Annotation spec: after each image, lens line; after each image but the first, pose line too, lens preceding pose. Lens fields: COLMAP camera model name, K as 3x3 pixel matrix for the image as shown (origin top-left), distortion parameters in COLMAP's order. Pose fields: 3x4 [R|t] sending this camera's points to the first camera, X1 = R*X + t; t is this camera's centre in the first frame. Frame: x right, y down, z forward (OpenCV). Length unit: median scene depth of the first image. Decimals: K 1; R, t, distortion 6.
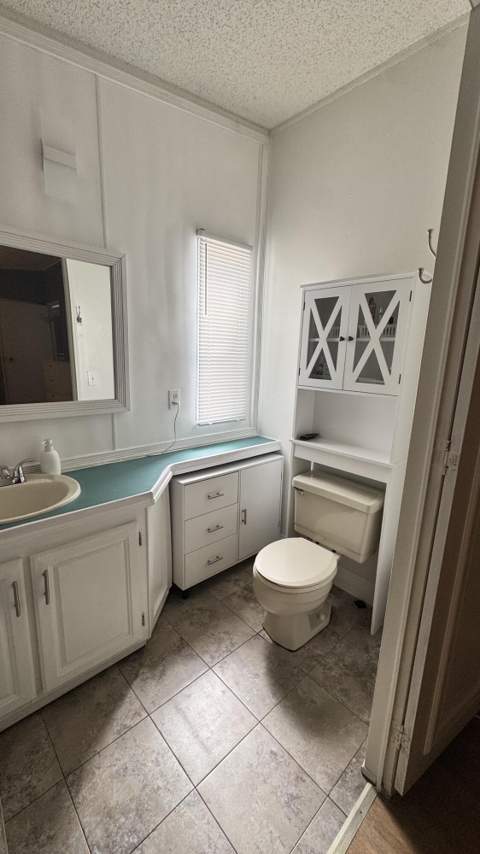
lens RADIAL K [[339.7, 0, 240.9], [0, 339.7, 425.4], [0, 0, 1]] dist [-0.004742, -0.000373]
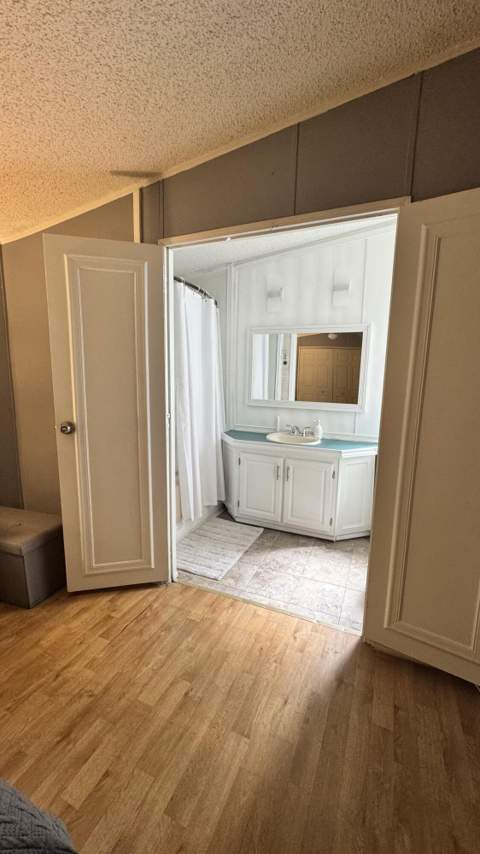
lens RADIAL K [[339.7, 0, 239.9], [0, 339.7, 430.2], [0, 0, 1]] dist [-0.004742, -0.000373]
pose [[0.387997, 0.115931, -0.914340, 1.246448], [-0.189520, 0.980893, 0.043947, 0.110946], [0.901965, 0.156235, 0.402555, -0.282165]]
